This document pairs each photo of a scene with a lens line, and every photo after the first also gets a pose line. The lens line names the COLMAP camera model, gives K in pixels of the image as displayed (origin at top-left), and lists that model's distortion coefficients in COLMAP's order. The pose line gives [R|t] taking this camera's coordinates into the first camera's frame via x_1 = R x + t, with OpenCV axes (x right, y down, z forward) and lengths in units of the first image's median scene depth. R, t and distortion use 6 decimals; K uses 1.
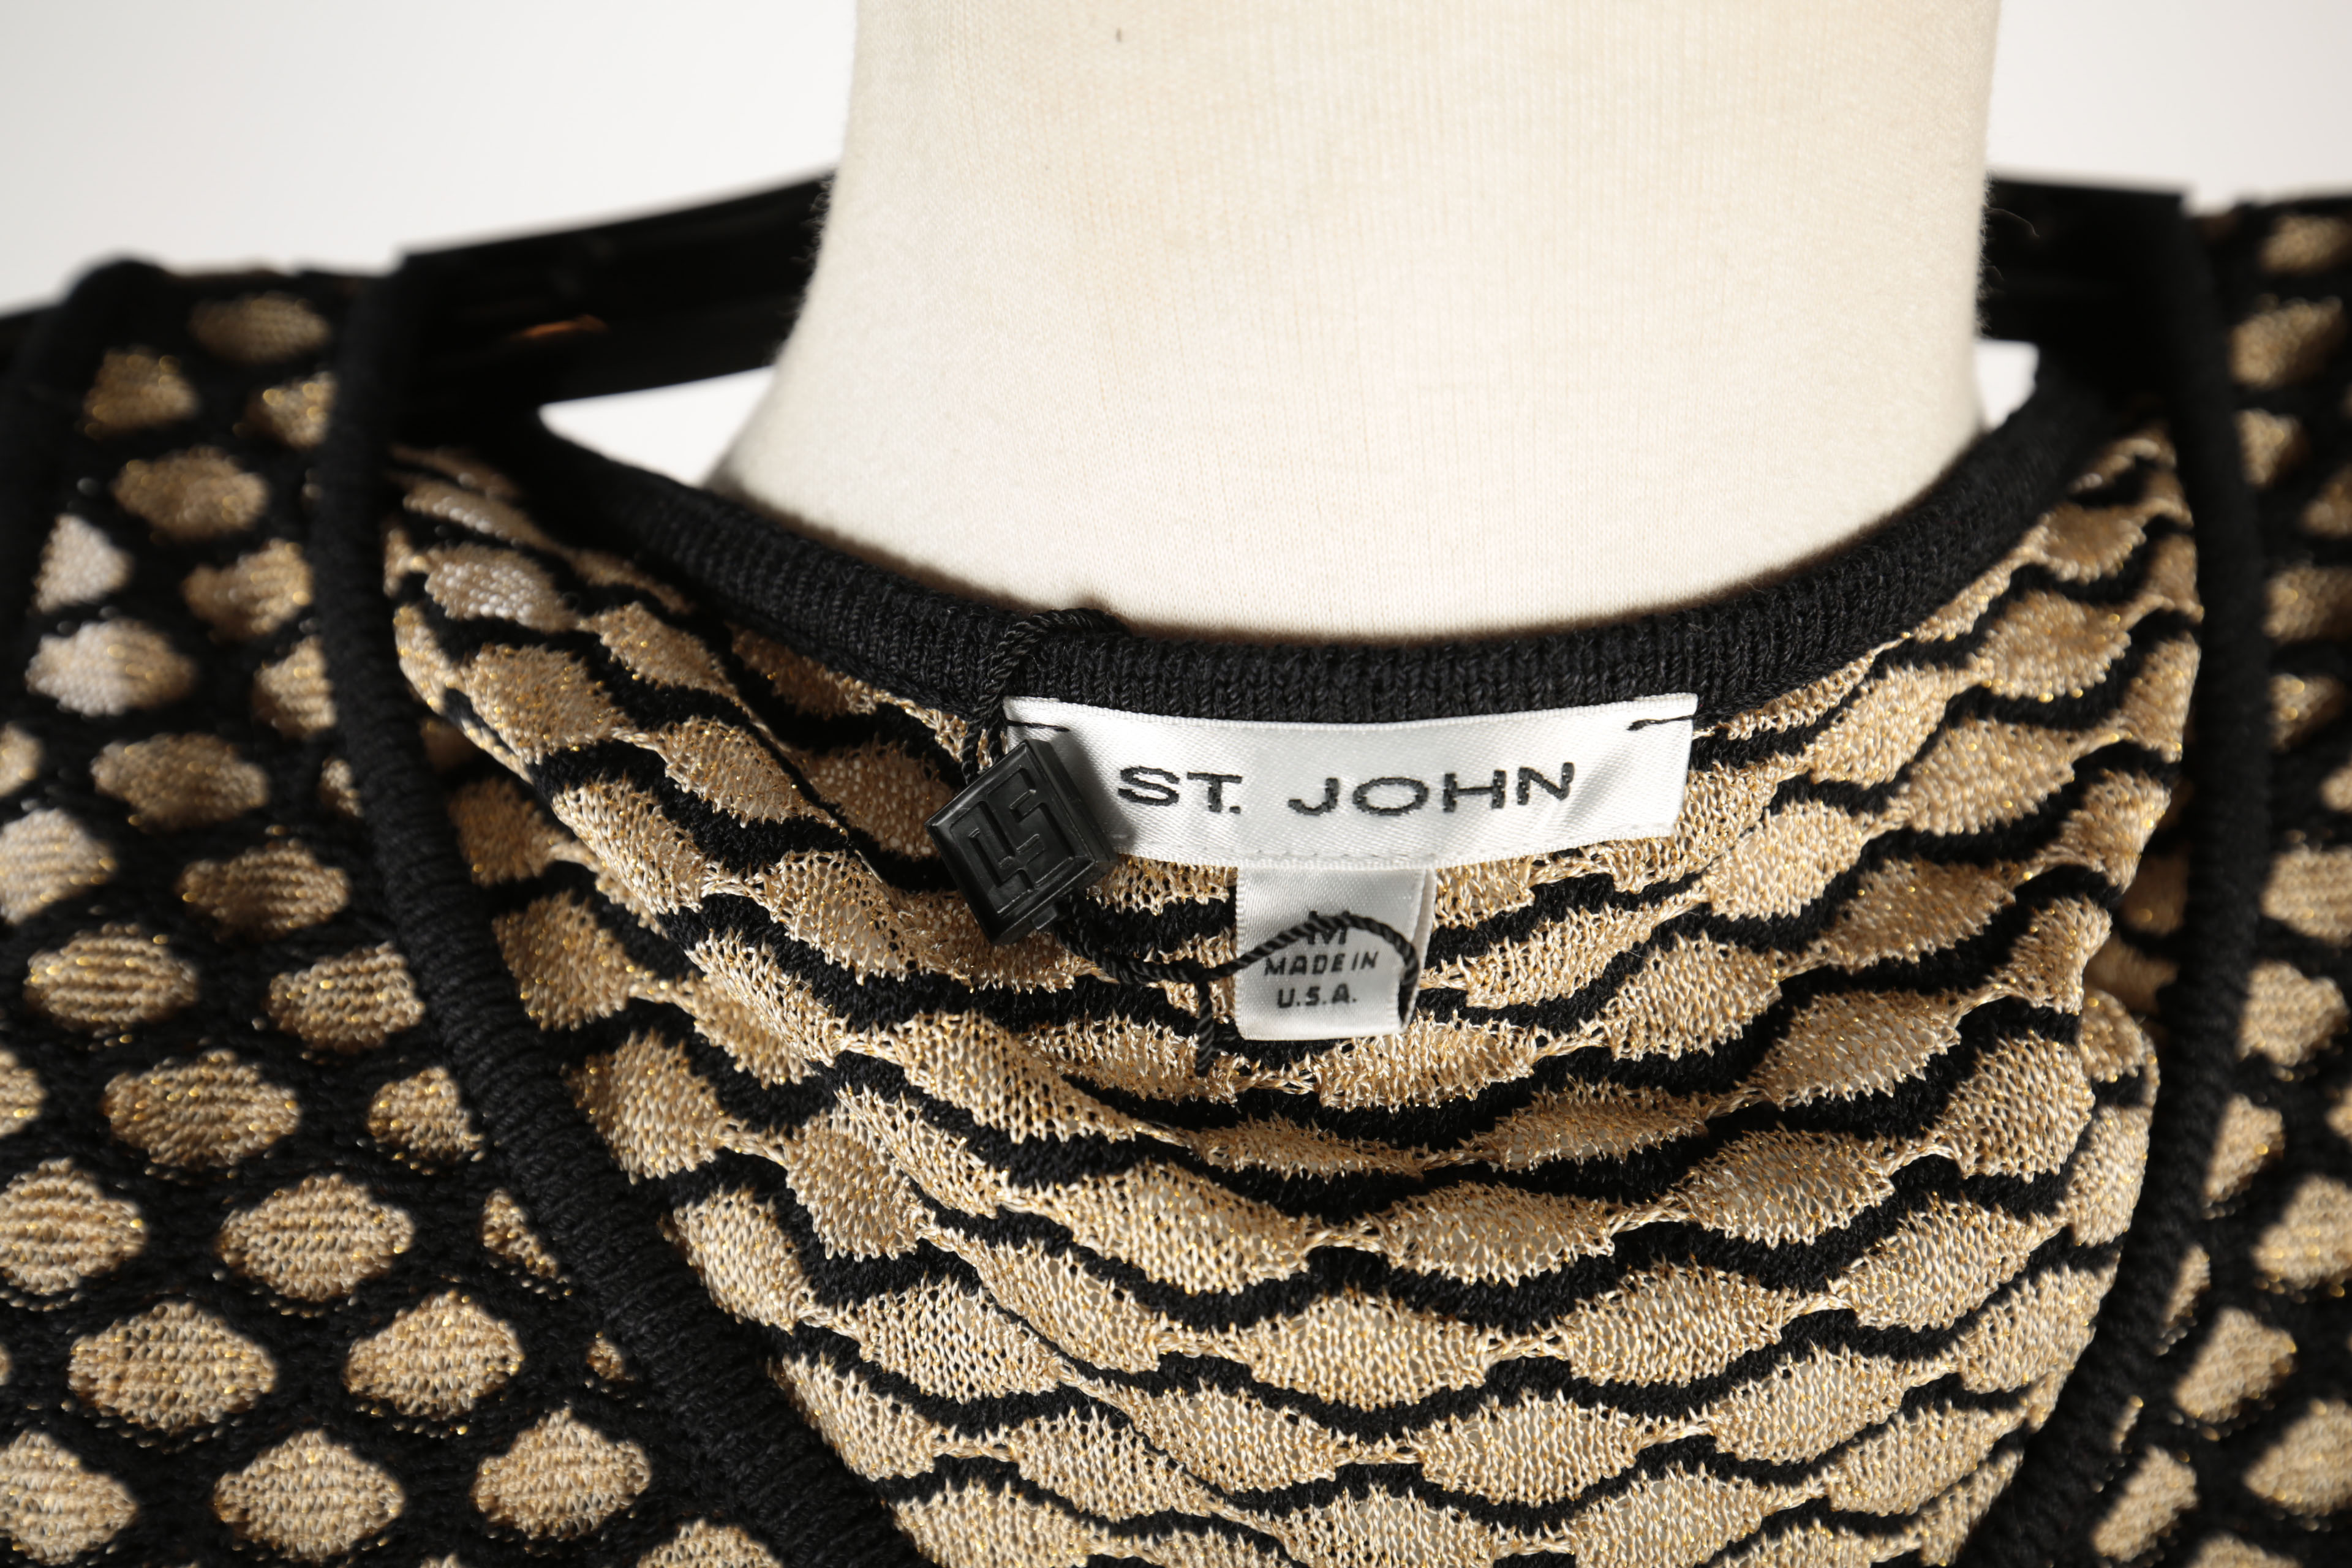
lens RADIAL K [[2354.5, 0, 1176.1], [0, 2354.5, 776.6], [0, 0, 1]] dist [0.021395, 0.000000]
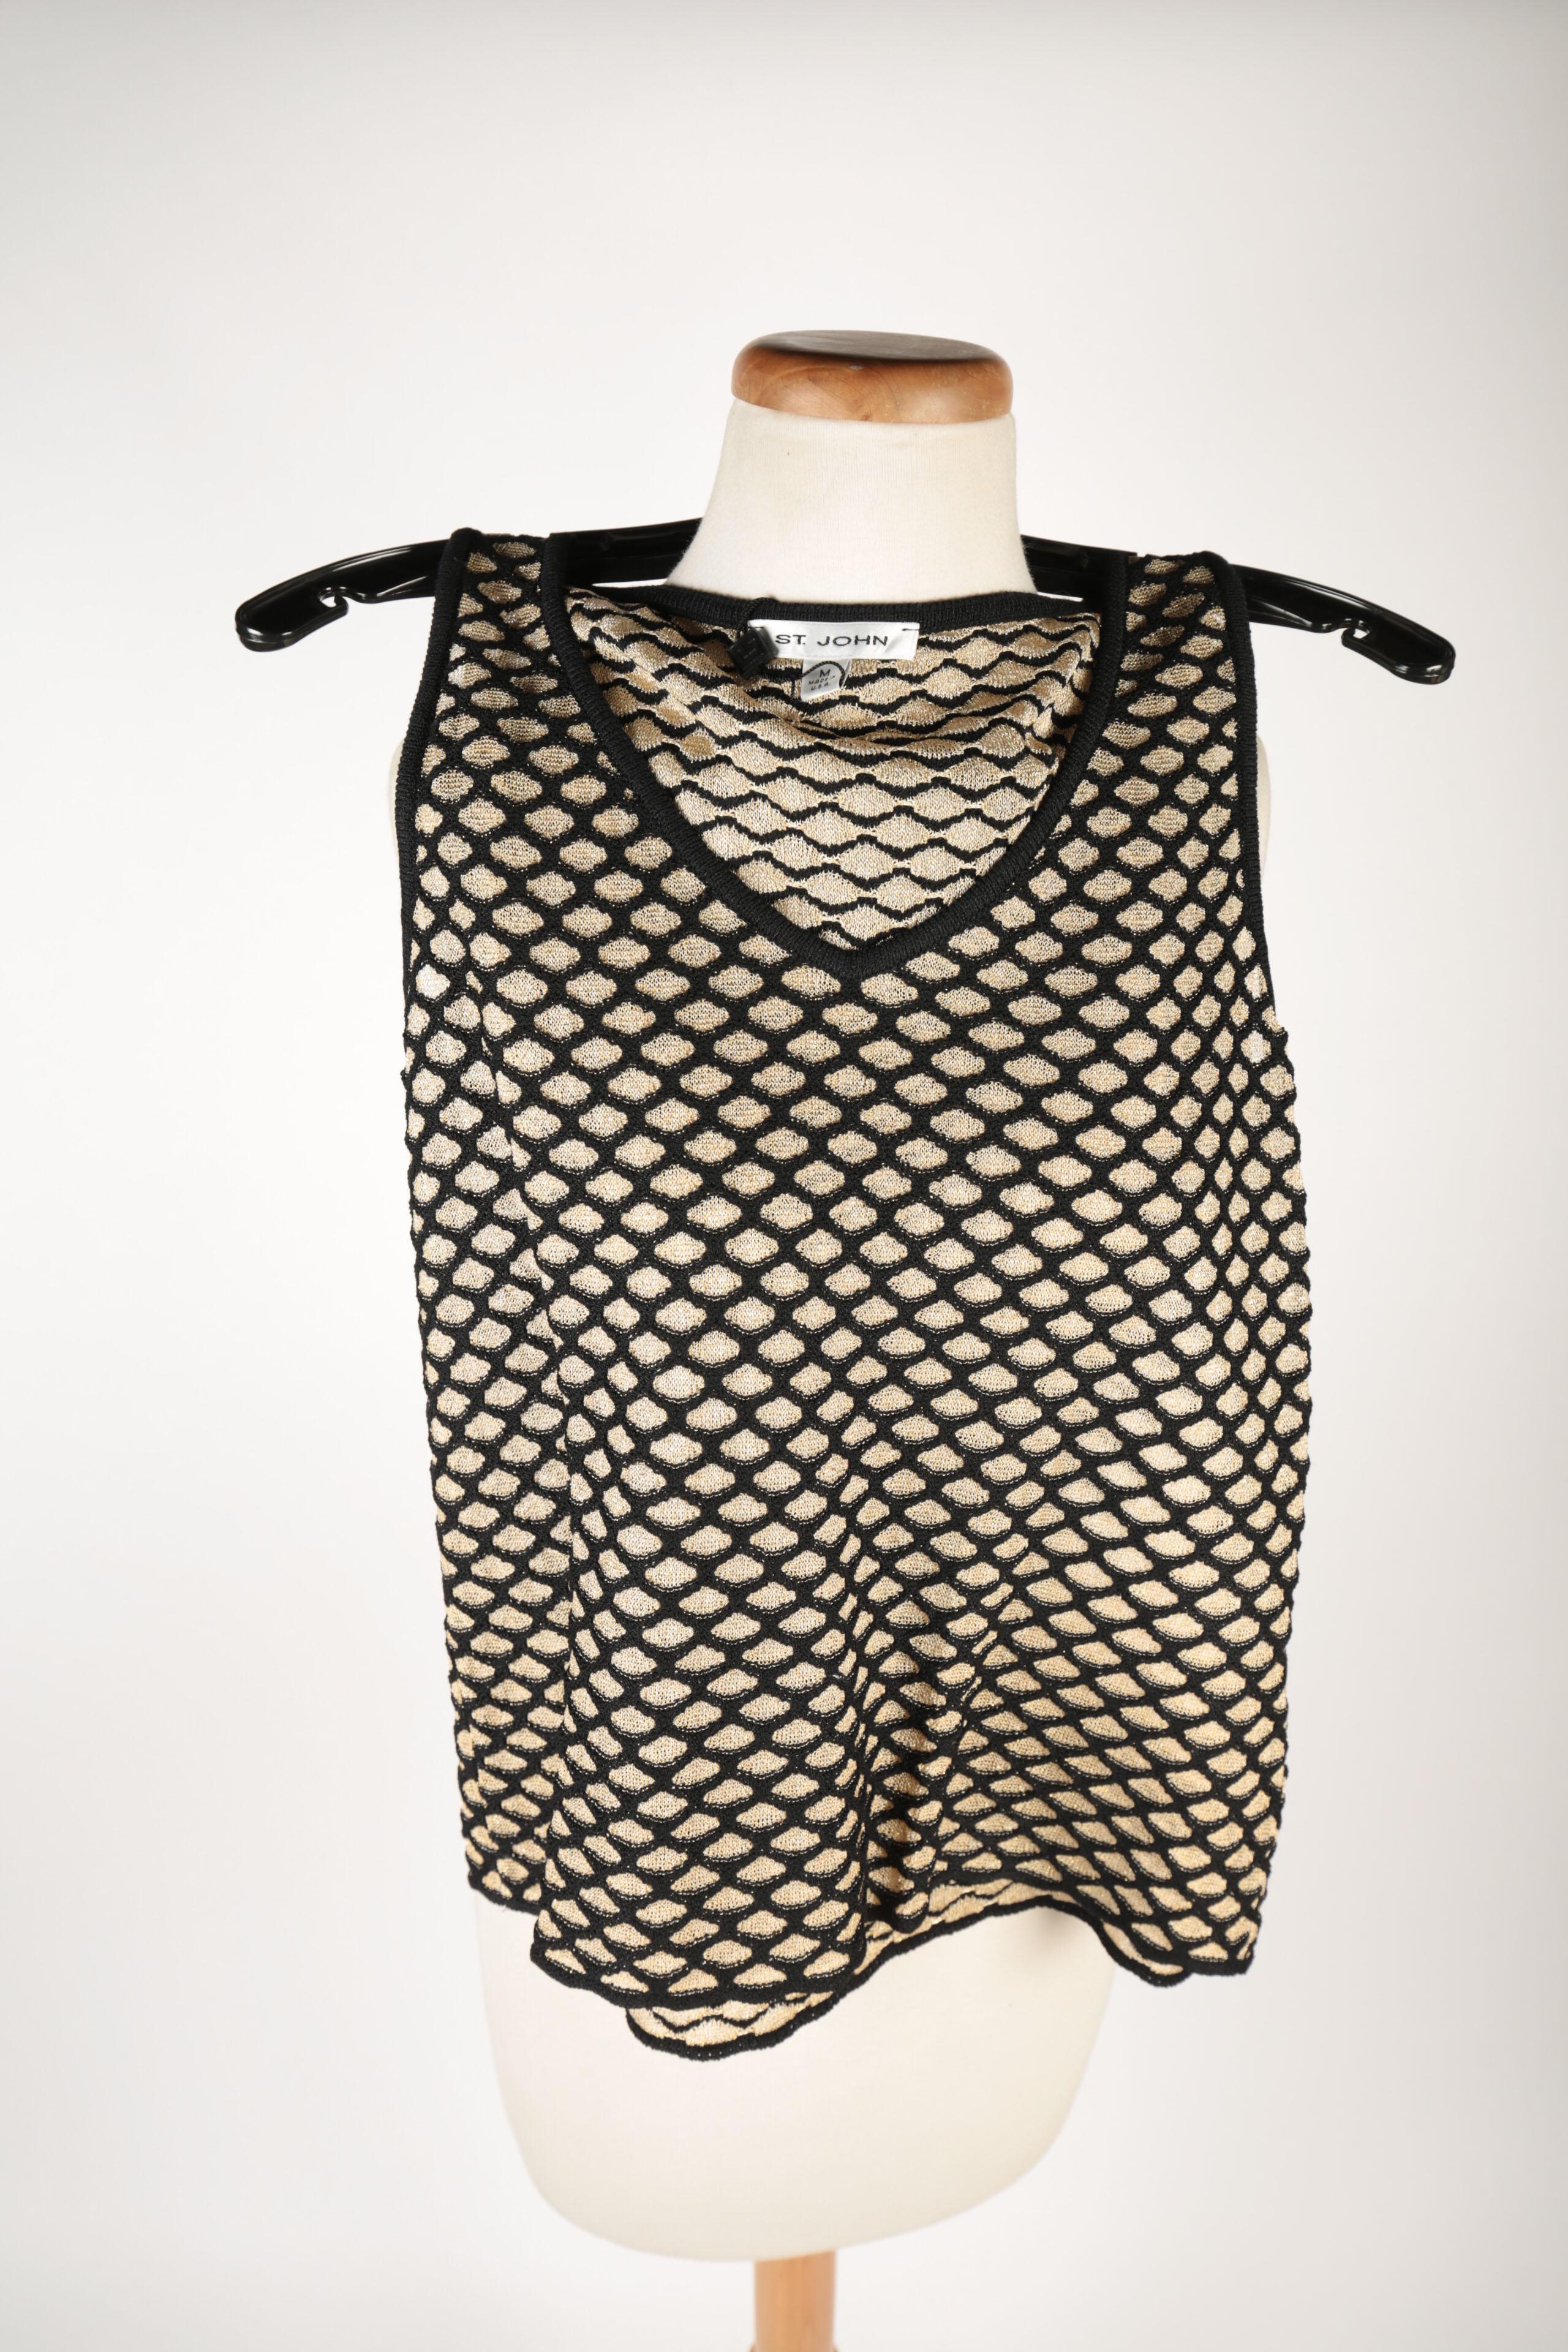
lens RADIAL K [[2354.5, 0, 783.7], [0, 2354.5, 1182.1], [0, 0, 1]] dist [0.021395, 0.000000]
pose [[0.997748, 0.065673, -0.013672, 0.096702], [-0.066667, 0.993382, -0.093528, 1.185615], [0.007439, 0.094229, 0.995523, -2.656838]]
